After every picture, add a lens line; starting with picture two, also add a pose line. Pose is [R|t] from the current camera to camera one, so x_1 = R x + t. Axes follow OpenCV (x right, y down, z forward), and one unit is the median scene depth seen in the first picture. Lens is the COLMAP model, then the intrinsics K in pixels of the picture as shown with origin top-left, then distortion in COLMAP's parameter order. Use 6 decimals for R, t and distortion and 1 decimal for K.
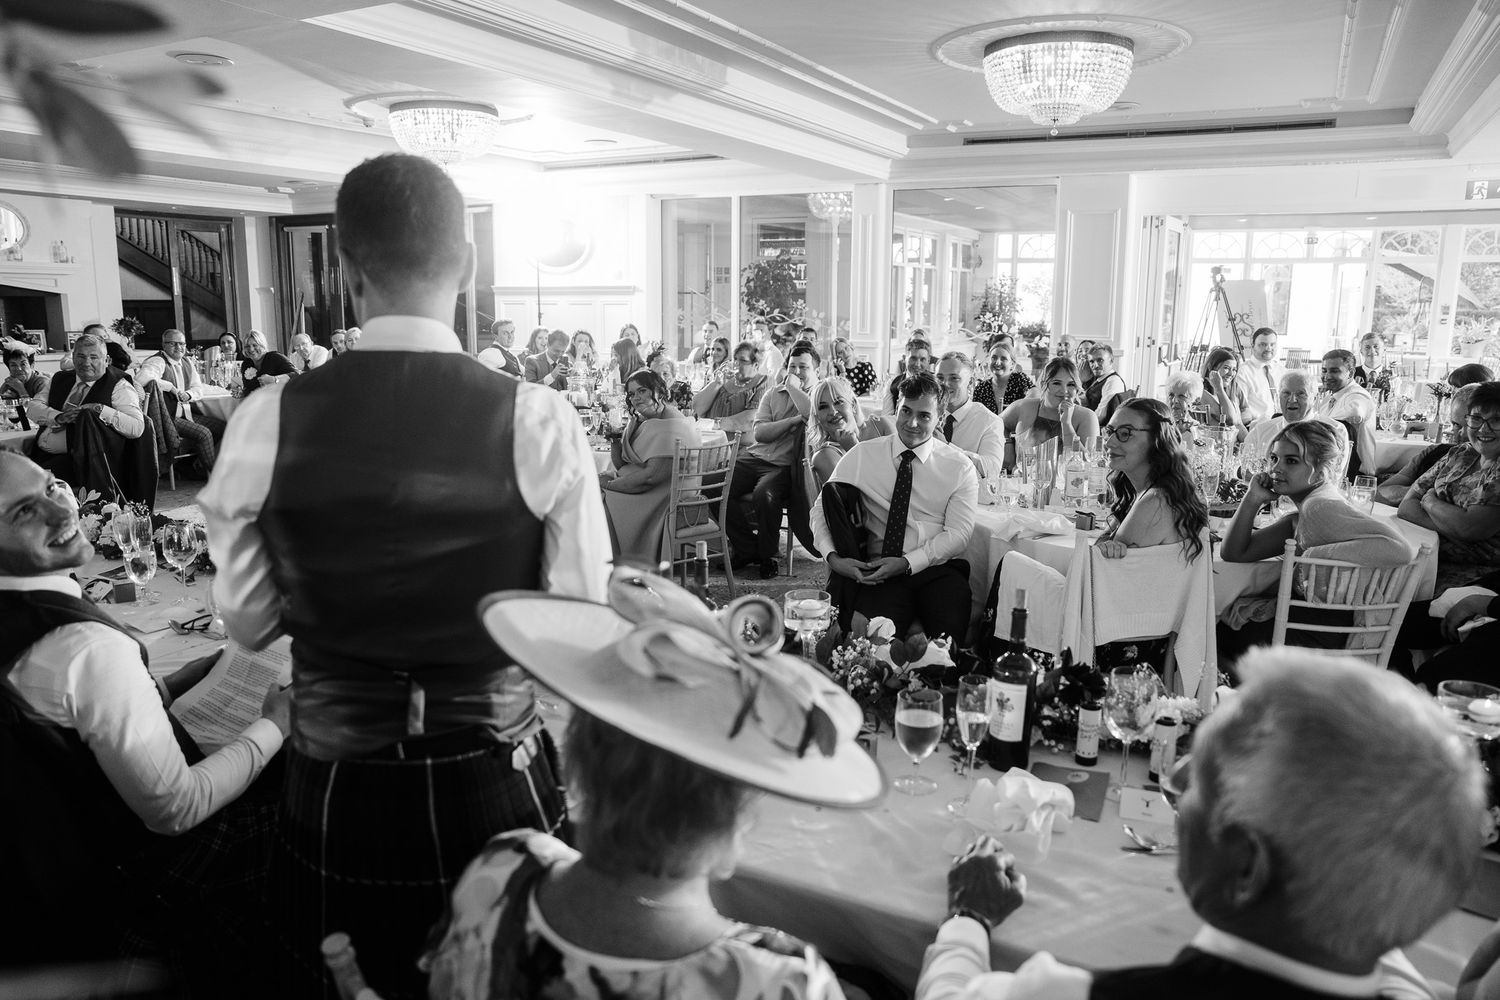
lens RADIAL K [[1061.2, 0, 758.0], [0, 1061.2, 498.3], [0, 0, 1]] dist [-0.073246, 0.033401]
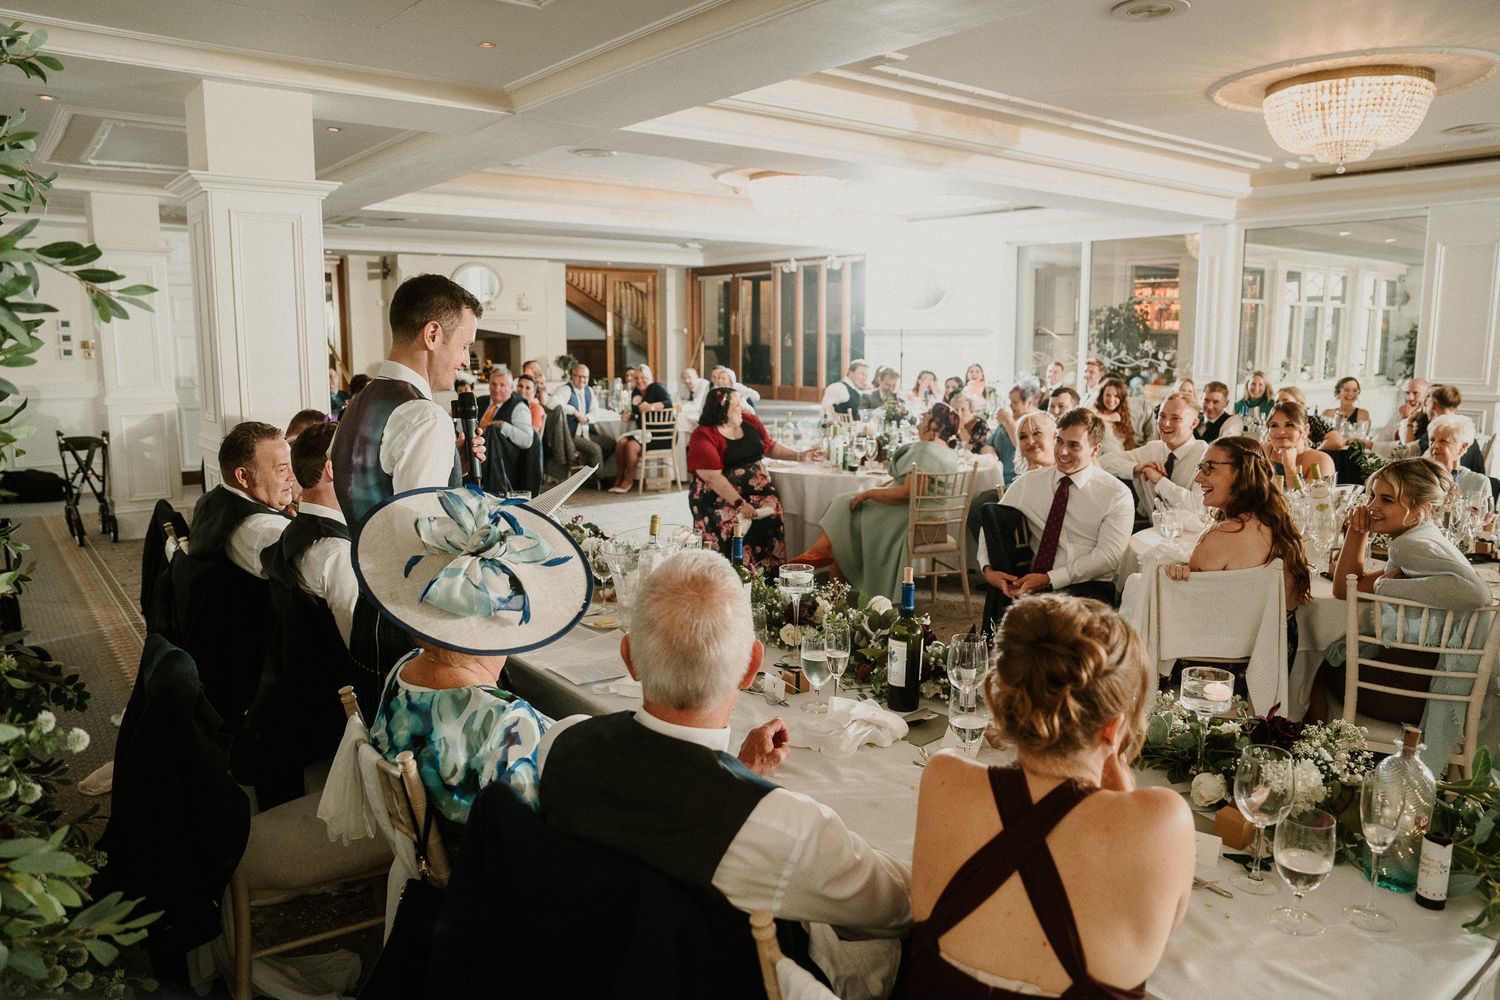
lens RADIAL K [[1061.2, 0, 747.5], [0, 1061.2, 494.4], [0, 0, 1]] dist [-0.073246, 0.033401]
pose [[0.915107, 0.052622, -0.399763, 0.126882], [-0.068820, 0.997283, -0.026262, 0.009989], [0.397295, 0.051545, 0.916242, -0.059882]]
